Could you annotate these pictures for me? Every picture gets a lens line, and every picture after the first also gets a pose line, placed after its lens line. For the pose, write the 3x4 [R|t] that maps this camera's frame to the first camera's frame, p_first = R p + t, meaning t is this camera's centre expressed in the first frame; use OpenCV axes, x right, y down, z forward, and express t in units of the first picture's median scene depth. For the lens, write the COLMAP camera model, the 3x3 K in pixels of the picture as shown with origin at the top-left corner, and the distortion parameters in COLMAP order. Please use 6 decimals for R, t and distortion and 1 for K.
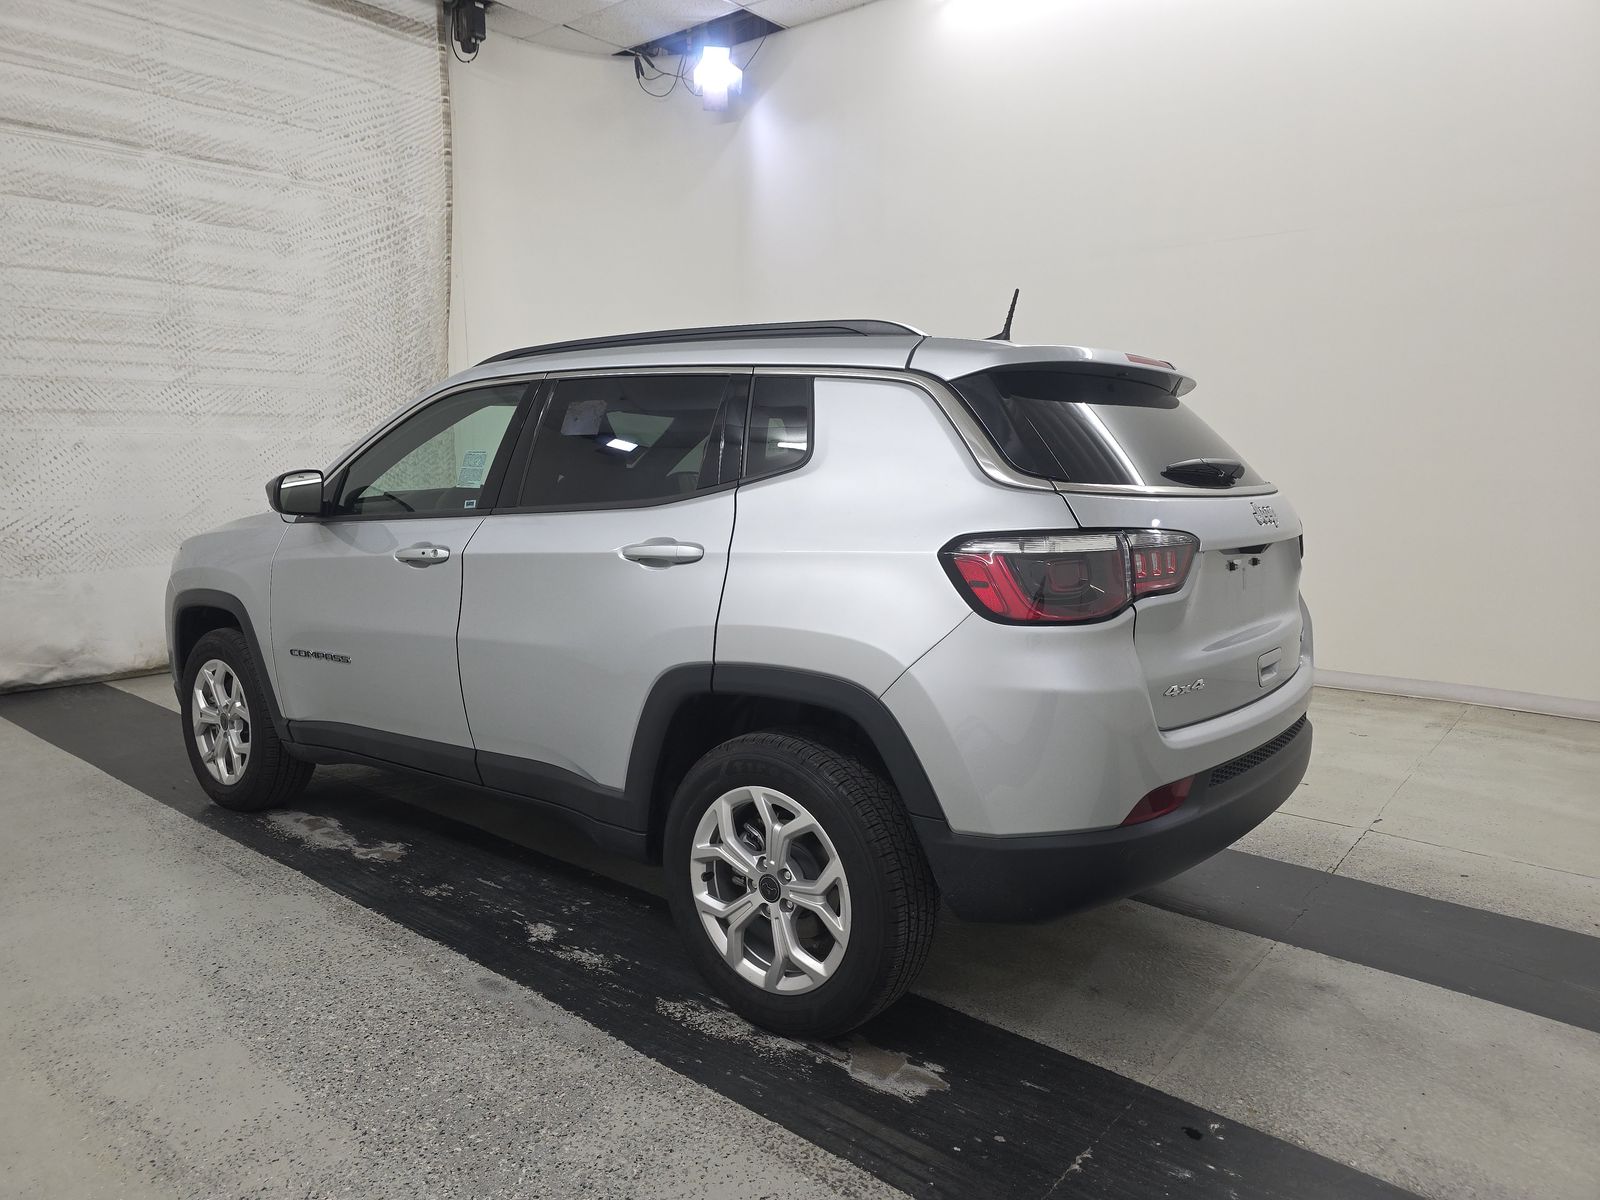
lens RADIAL K [[1074.6, 0, 797.5], [0, 1074.6, 609.0], [0, 0, 1]] dist [0.029696, -0.029765]
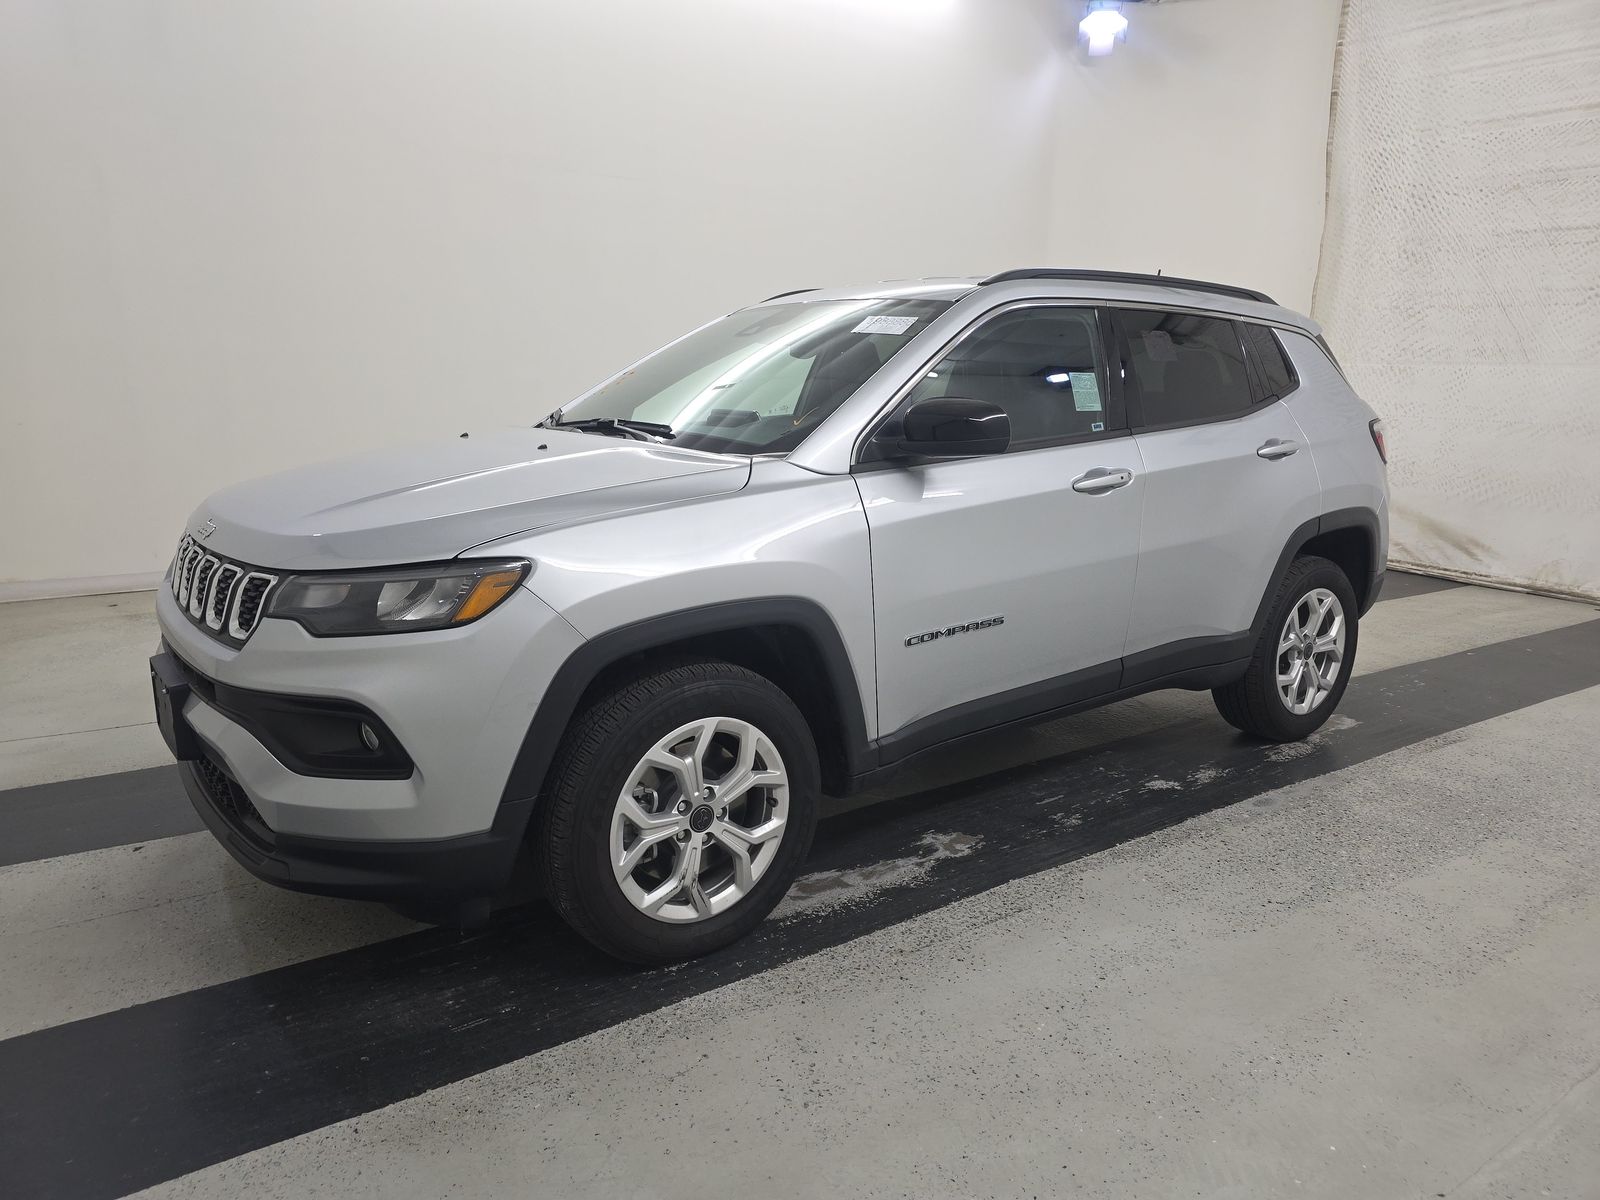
lens RADIAL K [[1074.6, 0, 786.5], [0, 1074.6, 592.1], [0, 0, 1]] dist [0.029696, -0.029765]
pose [[0.268448, -0.192414, 0.943881, -0.653425], [0.114943, 0.979245, 0.166933, -0.070544], [-0.956412, 0.063679, 0.284993, 0.477052]]
